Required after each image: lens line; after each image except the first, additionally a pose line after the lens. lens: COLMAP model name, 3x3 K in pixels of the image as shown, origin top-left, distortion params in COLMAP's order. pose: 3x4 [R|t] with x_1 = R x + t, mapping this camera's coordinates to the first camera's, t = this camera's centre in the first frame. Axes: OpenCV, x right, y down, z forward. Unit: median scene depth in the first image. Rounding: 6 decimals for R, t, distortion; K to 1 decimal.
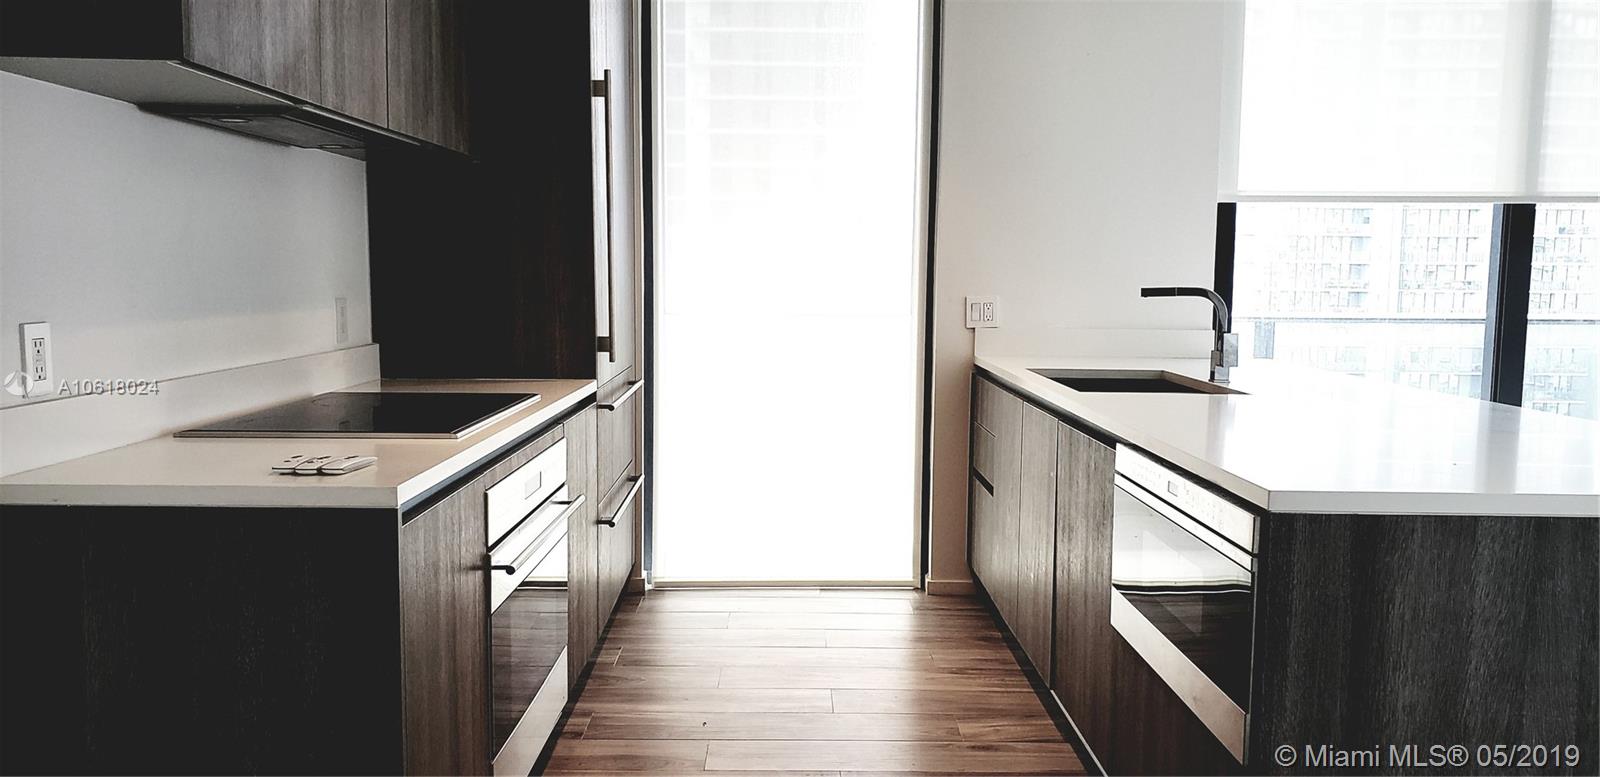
lens RADIAL K [[1280.0, 0, 750.3], [0, 1280.0, 429.5], [0, 0, 1]] dist [0.071042, -0.124972]
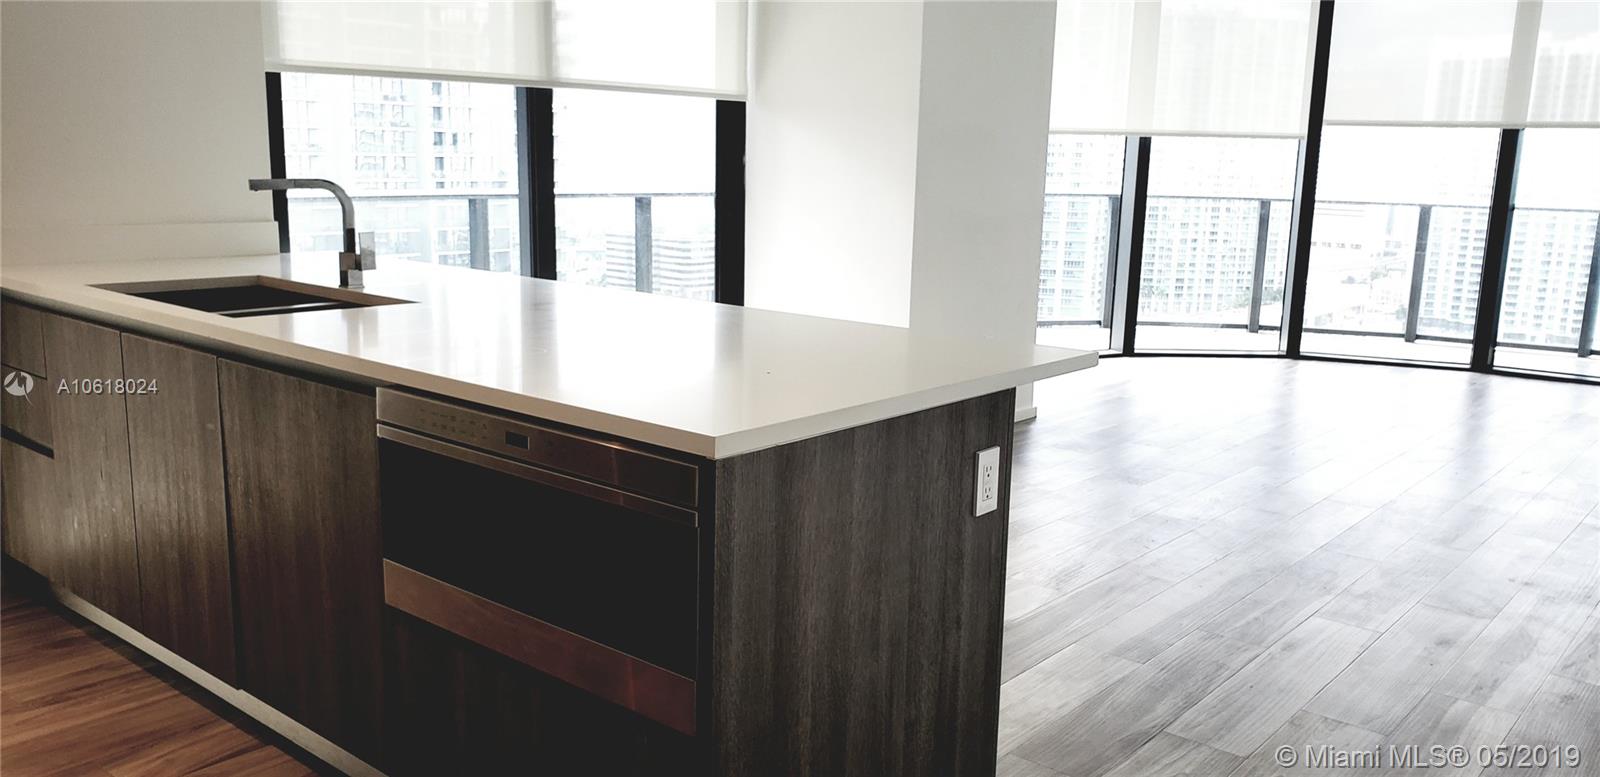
lens RADIAL K [[1280.0, 0, 750.3], [0, 1280.0, 429.5], [0, 0, 1]] dist [0.071042, -0.124972]
pose [[0.627134, -0.167676, 0.760650, -0.145100], [0.083454, 0.985398, 0.148414, -0.049069], [-0.774428, -0.029596, 0.631969, 0.235611]]
